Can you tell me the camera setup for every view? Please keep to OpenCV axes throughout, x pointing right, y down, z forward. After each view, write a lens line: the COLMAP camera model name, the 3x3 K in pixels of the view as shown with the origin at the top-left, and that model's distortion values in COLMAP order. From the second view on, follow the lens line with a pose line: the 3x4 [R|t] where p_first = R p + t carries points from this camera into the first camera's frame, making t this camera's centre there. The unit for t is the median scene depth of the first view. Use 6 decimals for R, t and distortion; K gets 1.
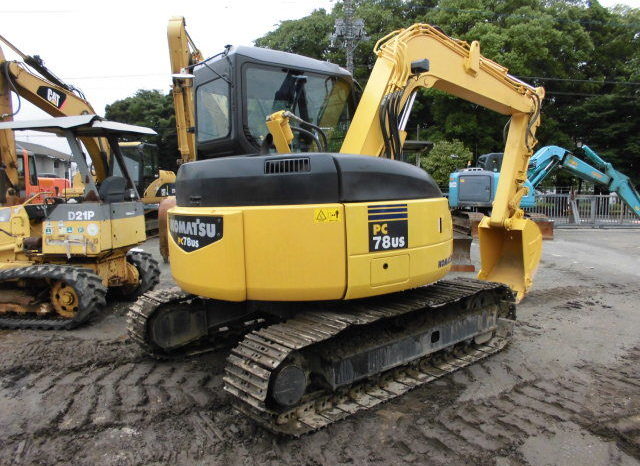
lens RADIAL K [[497.2, 0, 323.5], [0, 497.2, 231.1], [0, 0, 1]] dist [-0.130718, 0.117099]
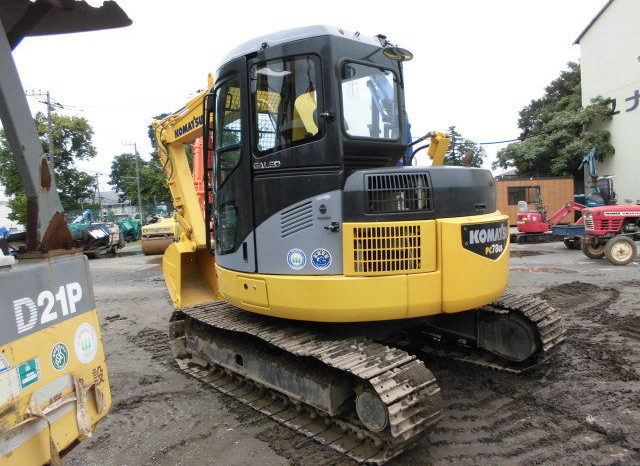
lens RADIAL K [[497.2, 0, 323.5], [0, 497.2, 231.1], [0, 0, 1]] dist [-0.130718, 0.117099]
pose [[-0.043979, -0.039623, 0.998246, -1.186440], [0.132705, 0.990127, 0.045147, -0.099158], [-0.990179, 0.134457, -0.038287, 1.316273]]
